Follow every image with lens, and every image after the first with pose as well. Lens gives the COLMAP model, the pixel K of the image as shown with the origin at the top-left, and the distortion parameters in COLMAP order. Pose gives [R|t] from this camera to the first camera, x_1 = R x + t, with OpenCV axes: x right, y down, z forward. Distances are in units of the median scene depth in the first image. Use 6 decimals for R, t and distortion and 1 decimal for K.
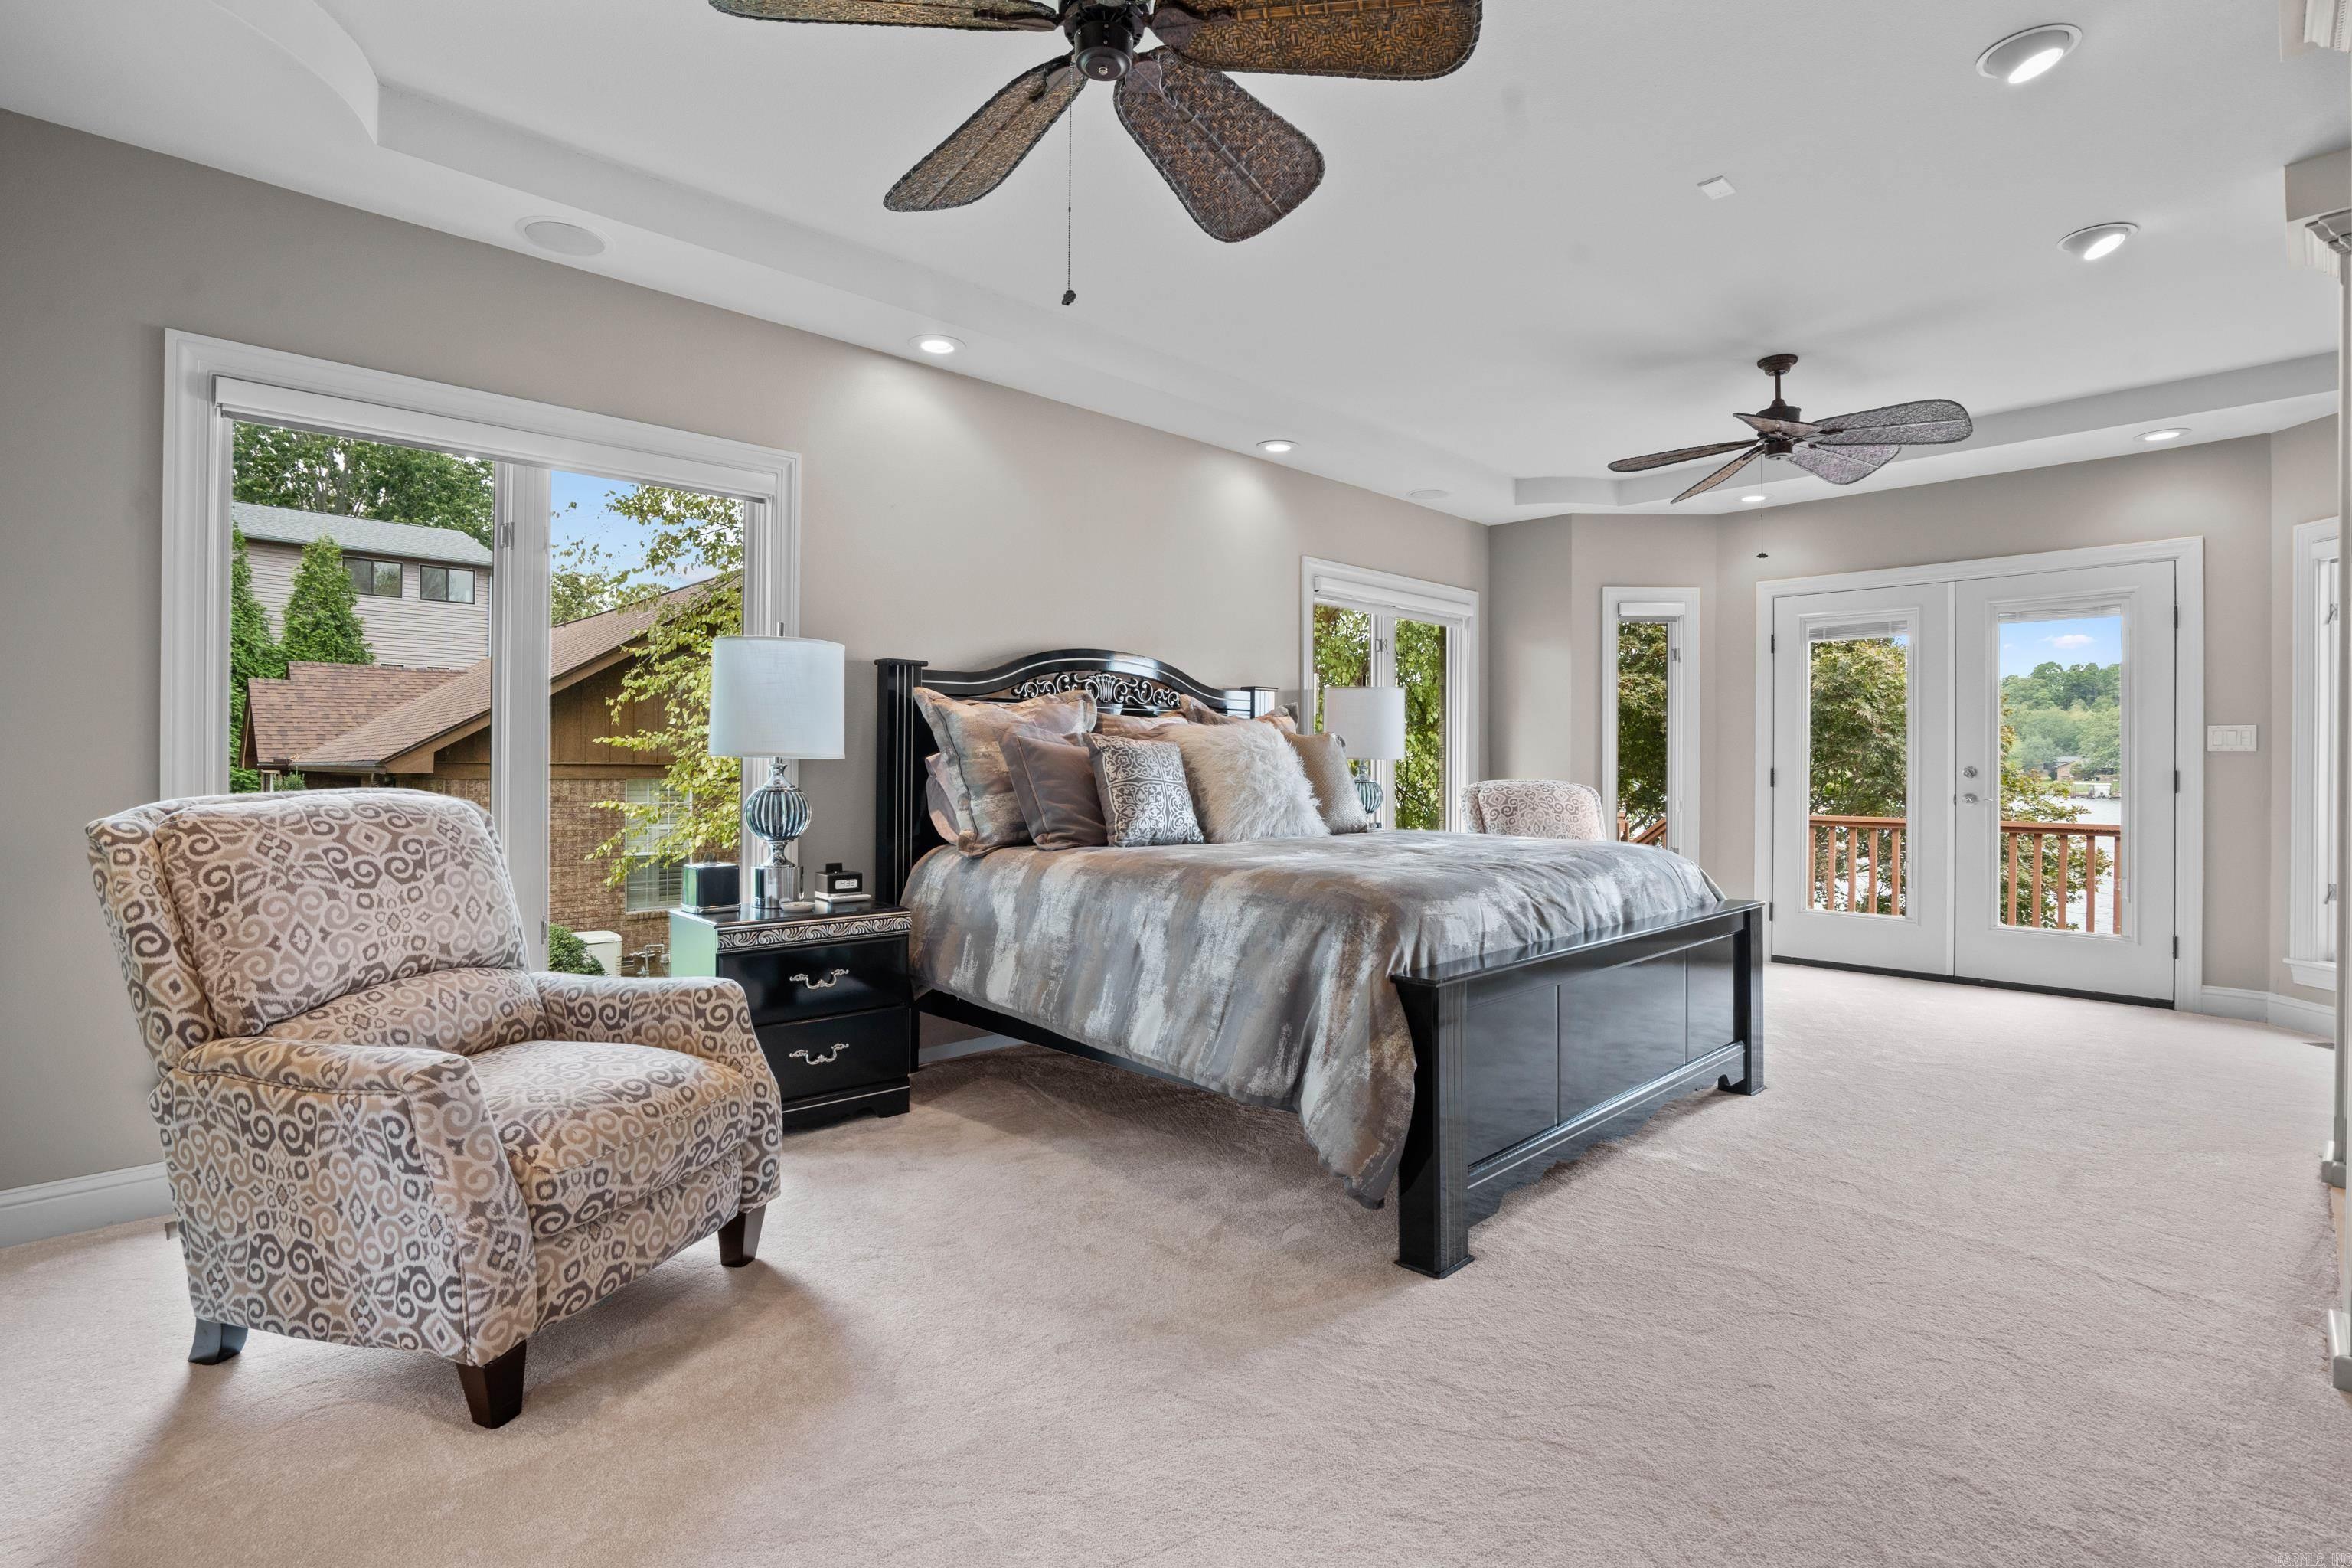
lens RADIAL K [[1074.7, 0, 1185.7], [0, 1074.7, 759.9], [0, 0, 1]] dist [-0.009594, 0.005508]
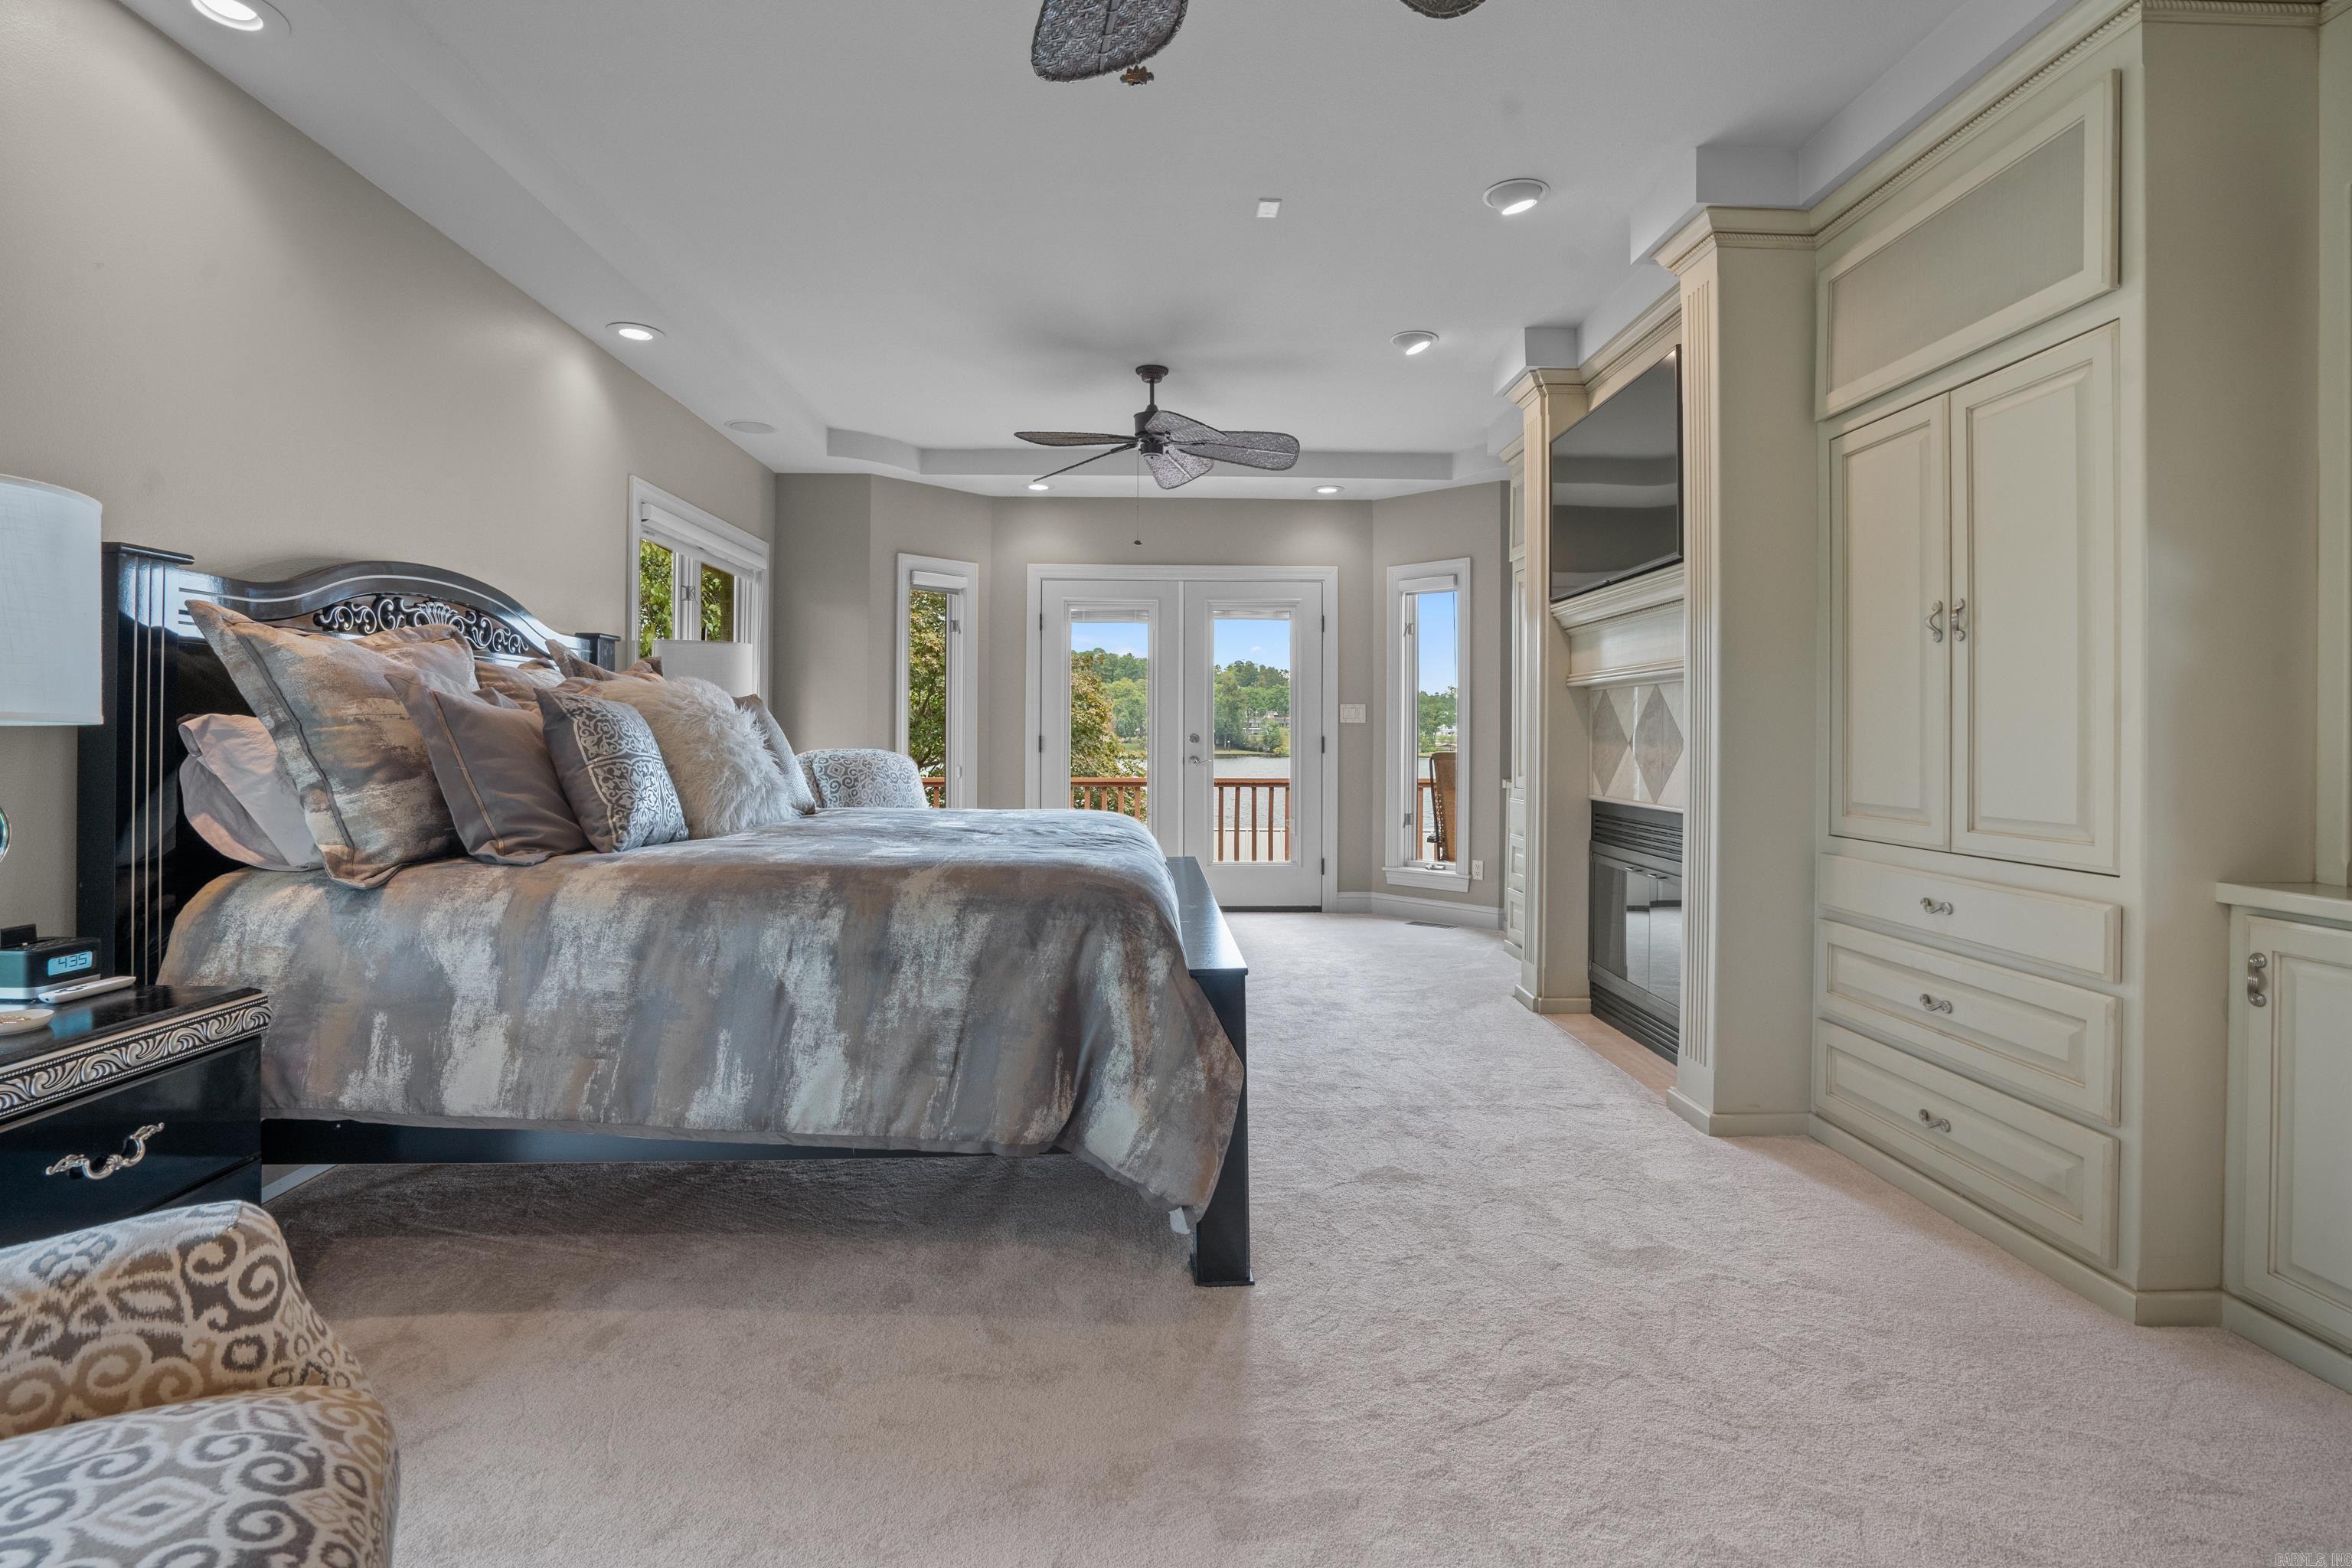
lens RADIAL K [[1074.7, 0, 1124.0], [0, 1074.7, 747.6], [0, 0, 1]] dist [-0.009594, 0.005508]
pose [[0.713970, -0.012093, 0.700072, -0.330576], [-0.001825, 0.999815, 0.019132, -0.001117], [-0.700174, -0.014938, 0.713816, 0.281790]]
